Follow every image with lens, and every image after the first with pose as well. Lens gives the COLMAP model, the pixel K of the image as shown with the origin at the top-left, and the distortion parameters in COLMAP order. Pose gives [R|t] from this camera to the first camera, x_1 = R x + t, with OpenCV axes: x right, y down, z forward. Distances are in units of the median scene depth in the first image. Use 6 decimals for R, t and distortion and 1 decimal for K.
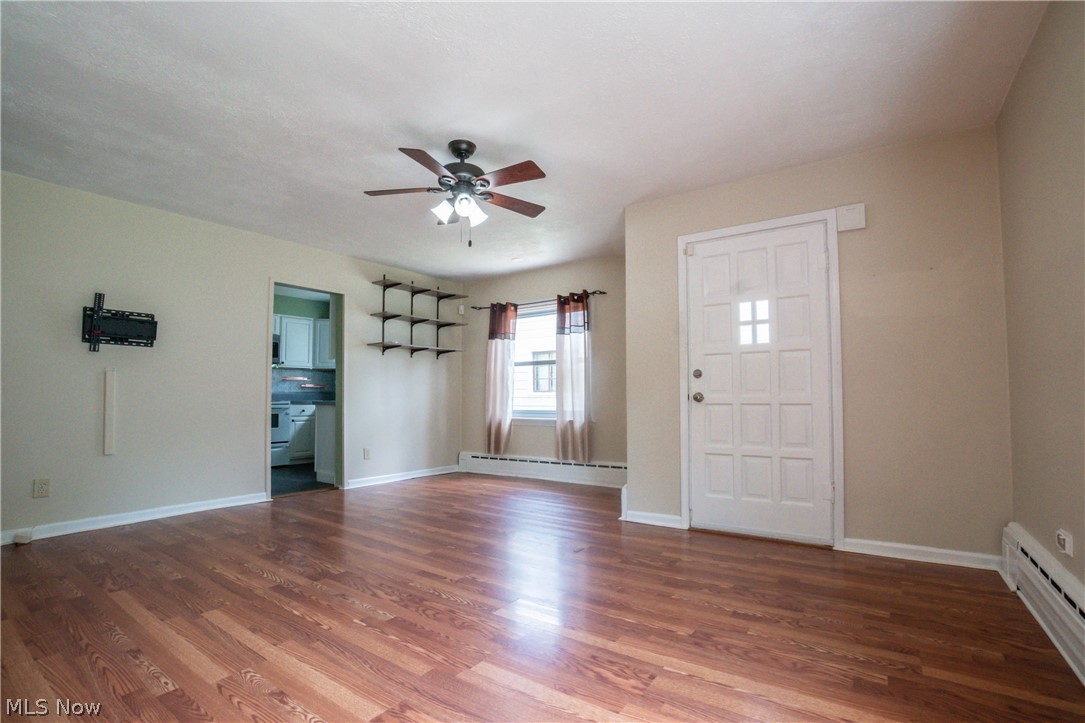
lens RADIAL K [[492.8, 0, 549.5], [0, 492.8, 377.8], [0, 0, 1]] dist [-0.067276, 0.018199]
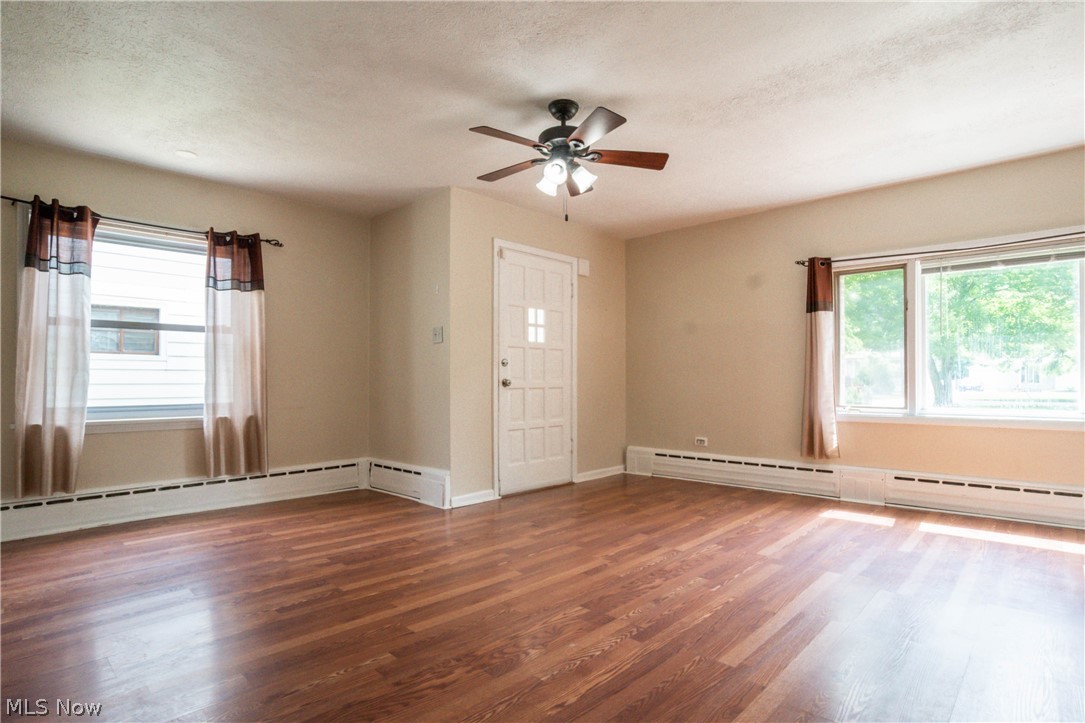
lens RADIAL K [[540.8, 0, 552.3], [0, 540.8, 381.2], [0, 0, 1]] dist [-0.050479, 0.000813]
pose [[0.166332, 0.004867, 0.986058, -1.026510], [-0.036299, 0.999340, 0.001191, 0.032697], [-0.985401, -0.035991, 0.166399, 0.733920]]
